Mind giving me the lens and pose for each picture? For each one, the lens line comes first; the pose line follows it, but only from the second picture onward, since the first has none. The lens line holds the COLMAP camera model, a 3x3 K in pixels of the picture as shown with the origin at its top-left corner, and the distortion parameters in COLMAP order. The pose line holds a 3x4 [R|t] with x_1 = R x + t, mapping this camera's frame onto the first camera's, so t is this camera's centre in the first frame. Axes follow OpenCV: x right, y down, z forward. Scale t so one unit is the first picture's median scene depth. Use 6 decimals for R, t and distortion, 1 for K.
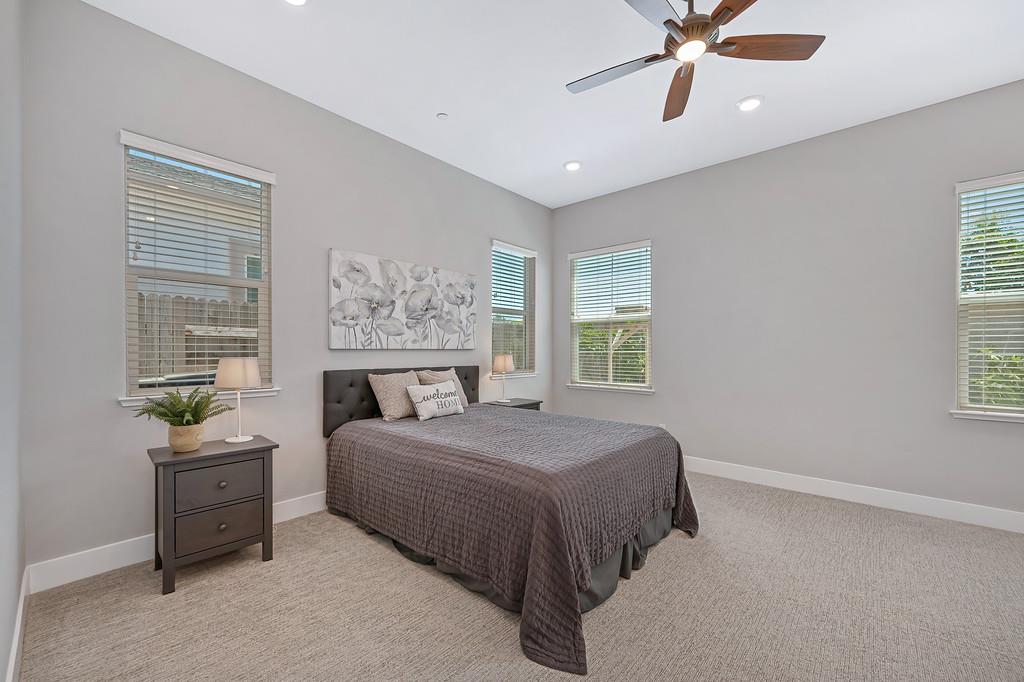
lens RADIAL K [[405.6, 0, 518.4], [0, 405.6, 346.1], [0, 0, 1]] dist [0.000290, -0.000028]
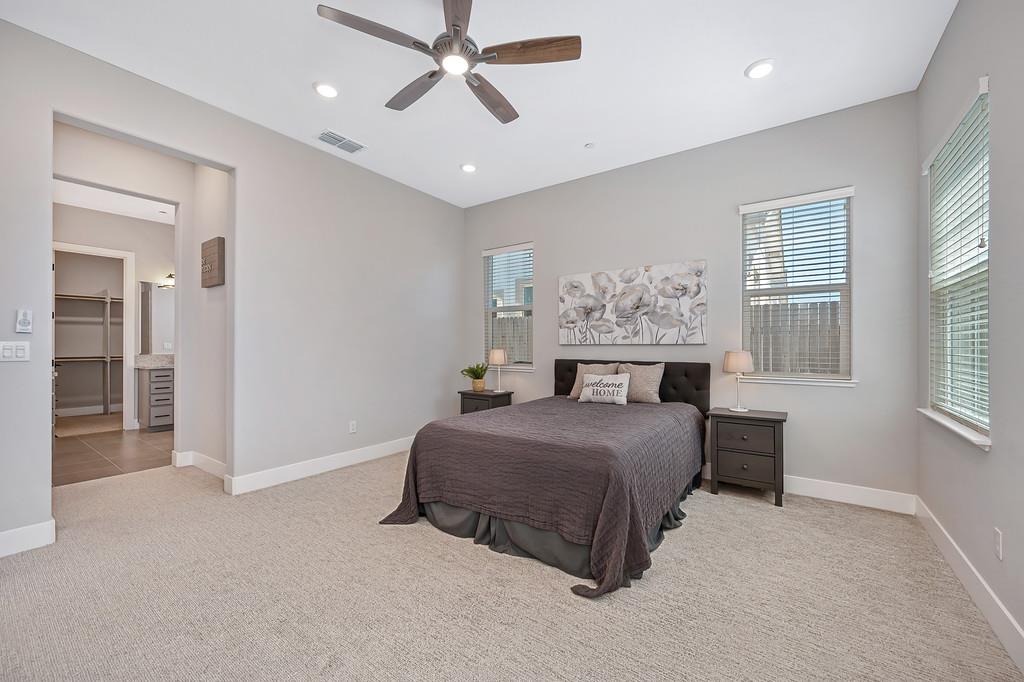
lens RADIAL K [[405.6, 0, 519.3], [0, 405.6, 338.2], [0, 0, 1]] dist [0.000290, -0.000028]
pose [[0.103287, -0.003533, -0.994645, 0.842070], [0.022003, 0.999757, -0.001266, -0.014664], [0.994408, -0.021755, 0.103340, 0.593551]]
